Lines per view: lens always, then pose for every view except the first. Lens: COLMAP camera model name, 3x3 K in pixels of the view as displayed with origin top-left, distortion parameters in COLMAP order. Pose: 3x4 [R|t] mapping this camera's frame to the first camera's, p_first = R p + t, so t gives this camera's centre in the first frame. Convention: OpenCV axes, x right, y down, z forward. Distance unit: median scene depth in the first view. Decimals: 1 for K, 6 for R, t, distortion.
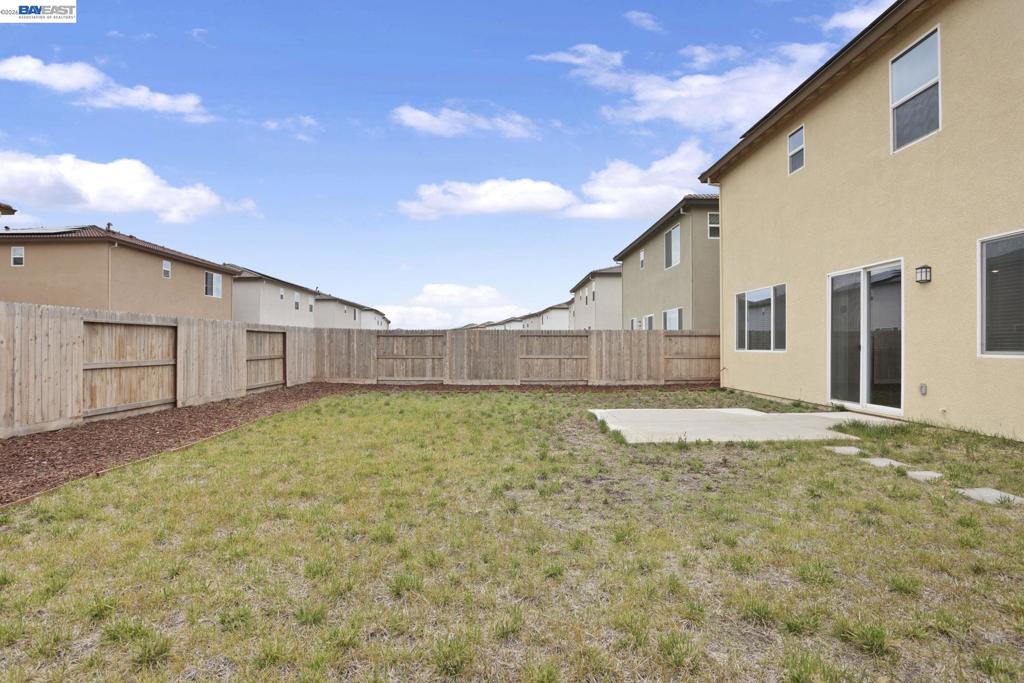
lens RADIAL K [[502.1, 0, 516.4], [0, 502.1, 345.3], [0, 0, 1]] dist [-0.042460, 0.008610]
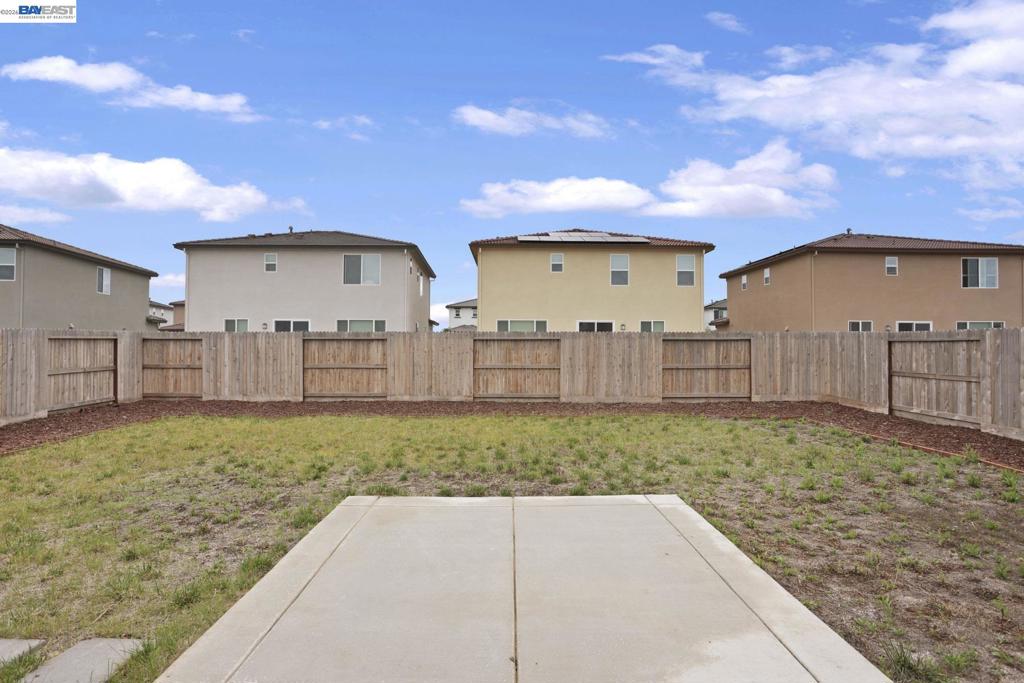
lens RADIAL K [[511.2, 0, 505.6], [0, 511.2, 339.4], [0, 0, 1]] dist [-0.021115, 0.001461]
pose [[-0.024688, -0.011413, -0.999630, 0.390839], [-0.000233, 0.999935, -0.011411, -0.013452], [0.999695, -0.000049, -0.024689, 0.519558]]
